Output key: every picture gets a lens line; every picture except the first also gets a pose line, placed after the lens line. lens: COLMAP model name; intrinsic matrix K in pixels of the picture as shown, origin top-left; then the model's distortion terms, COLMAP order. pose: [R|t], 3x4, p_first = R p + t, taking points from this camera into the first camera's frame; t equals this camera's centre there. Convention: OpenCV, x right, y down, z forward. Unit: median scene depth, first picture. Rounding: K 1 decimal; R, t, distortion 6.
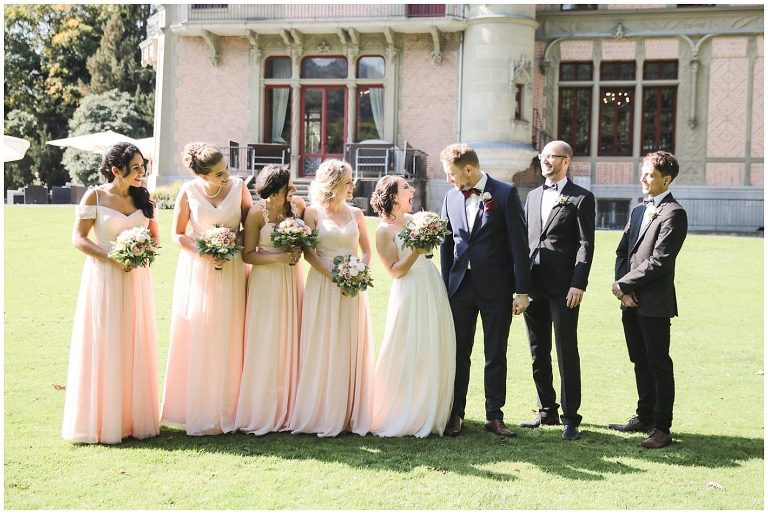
lens RADIAL K [[972.2, 0, 407.4], [0, 972.2, 258.3], [0, 0, 1]] dist [0.029110, 0.028970]
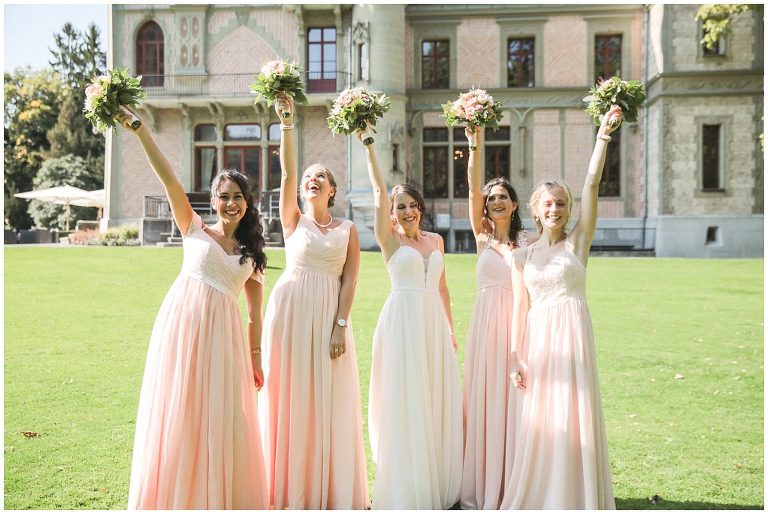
lens RADIAL K [[705.4, 0, 384.0], [0, 705.4, 257.0], [0, 0, 1]] dist [-0.029672, 0.098604]
pose [[0.991572, -0.025790, 0.126963, -0.022419], [0.029235, 0.999251, -0.025346, -0.003358], [-0.126215, 0.028844, 0.991584, 0.062431]]
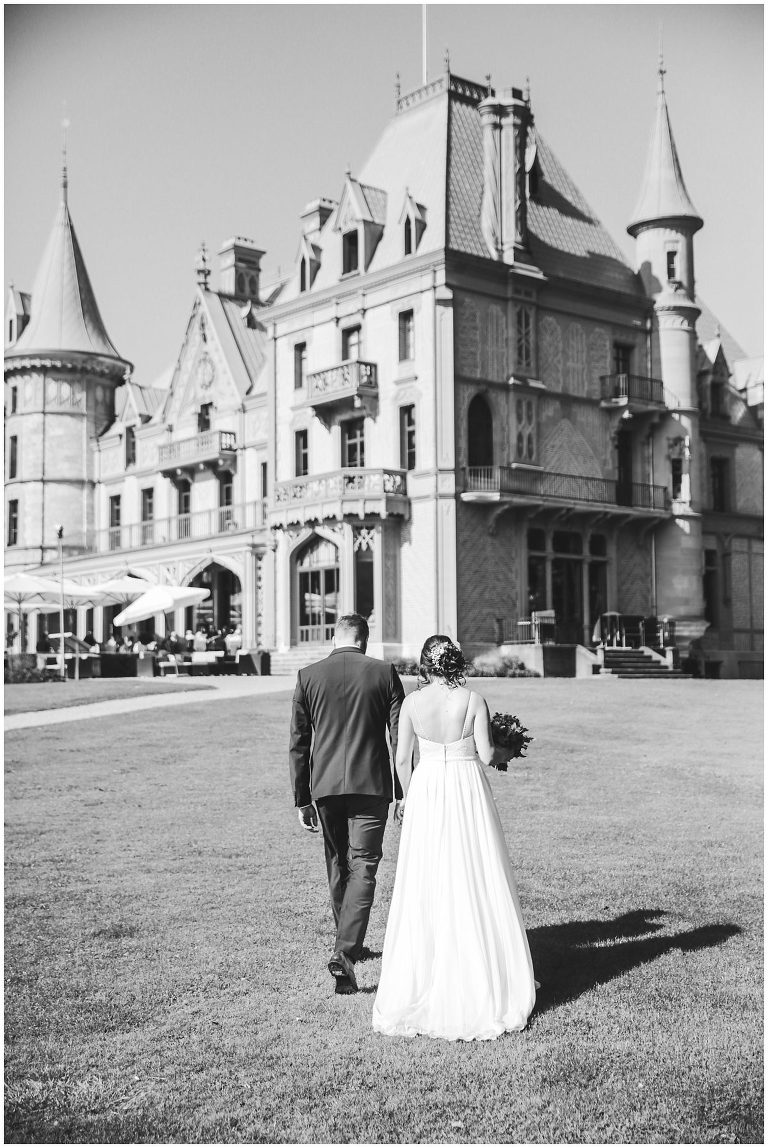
lens RADIAL K [[1536.1, 0, 384.0], [0, 1536.1, 574.0], [0, 0, 1]] dist [0.011078, 0.018589]
pose [[0.606475, 0.033516, 0.794396, -1.536734], [0.051627, 0.995343, -0.081408, -0.033302], [-0.793425, 0.090384, 0.601920, 0.138148]]
